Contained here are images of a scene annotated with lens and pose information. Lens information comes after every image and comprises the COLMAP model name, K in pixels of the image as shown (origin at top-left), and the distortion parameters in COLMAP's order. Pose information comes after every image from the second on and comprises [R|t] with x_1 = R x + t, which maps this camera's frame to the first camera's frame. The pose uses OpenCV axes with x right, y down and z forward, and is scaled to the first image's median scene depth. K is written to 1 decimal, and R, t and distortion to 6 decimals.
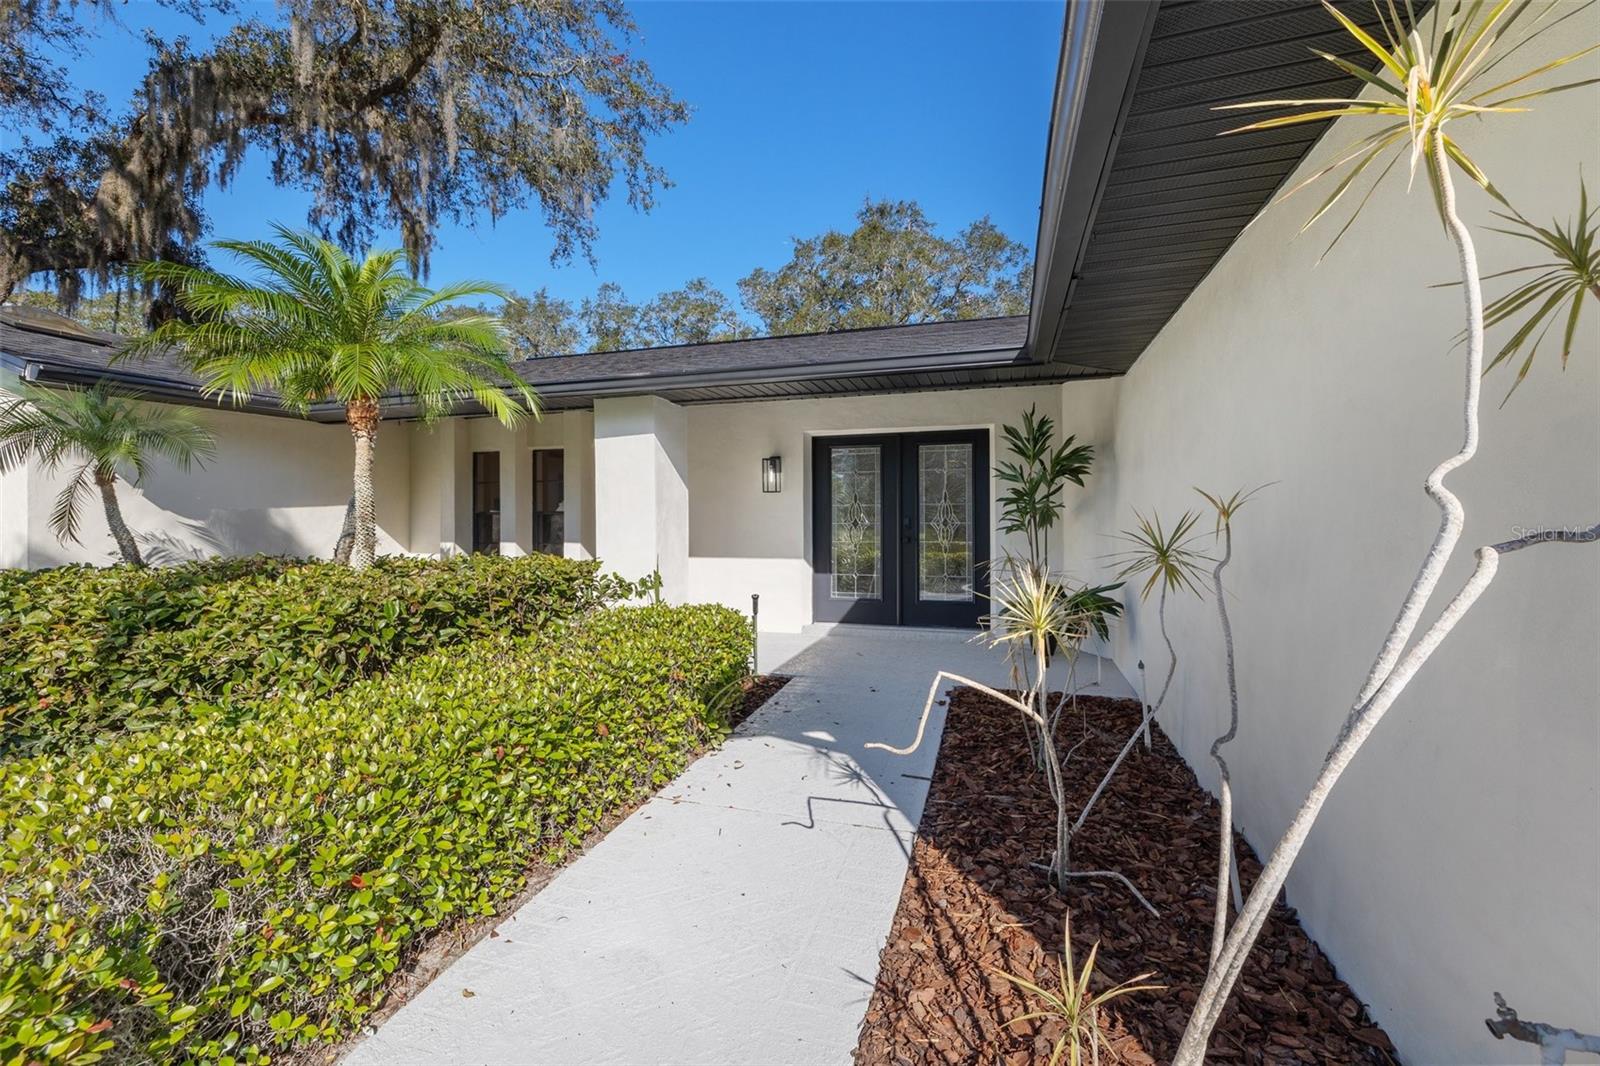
lens RADIAL K [[673.0, 0, 787.1], [0, 673.0, 528.4], [0, 0, 1]] dist [-0.001075, -0.000173]
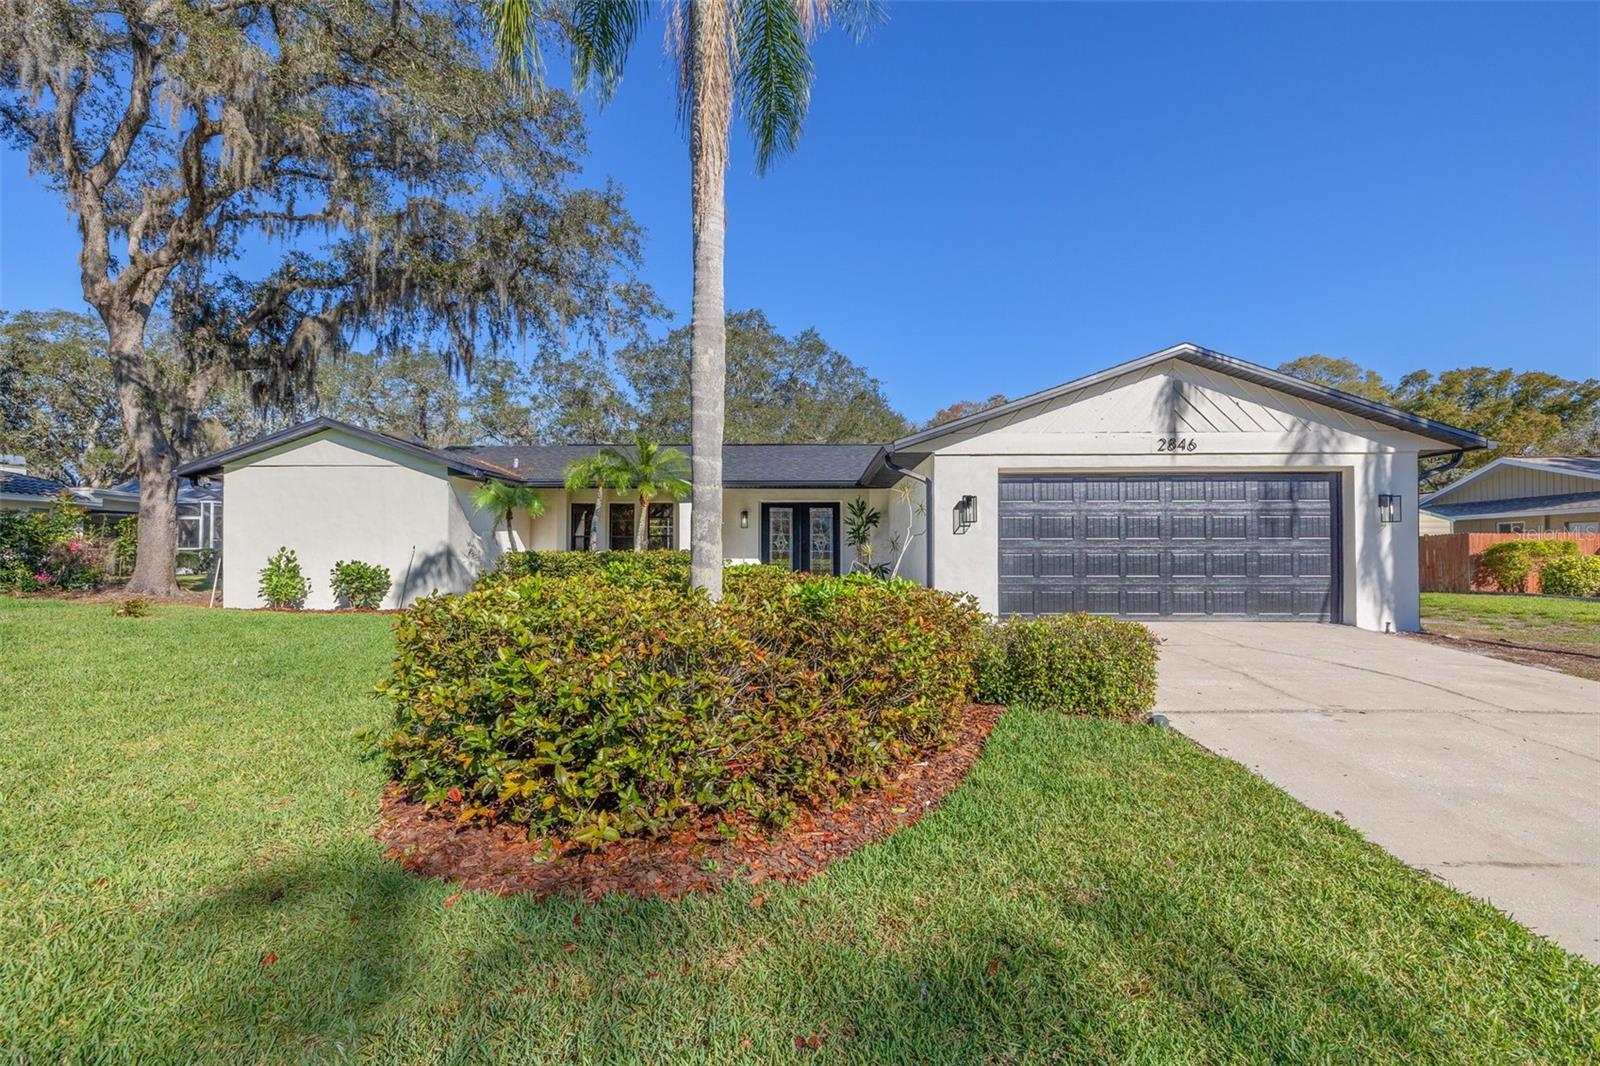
lens RADIAL K [[673.0, 0, 787.1], [0, 673.0, 528.4], [0, 0, 1]] dist [-0.001075, -0.000173]
pose [[0.961646, 0.016660, 0.273789, -0.485865], [-0.002445, 0.998635, -0.052178, 0.061333], [-0.274284, 0.049508, 0.960373, -1.121944]]
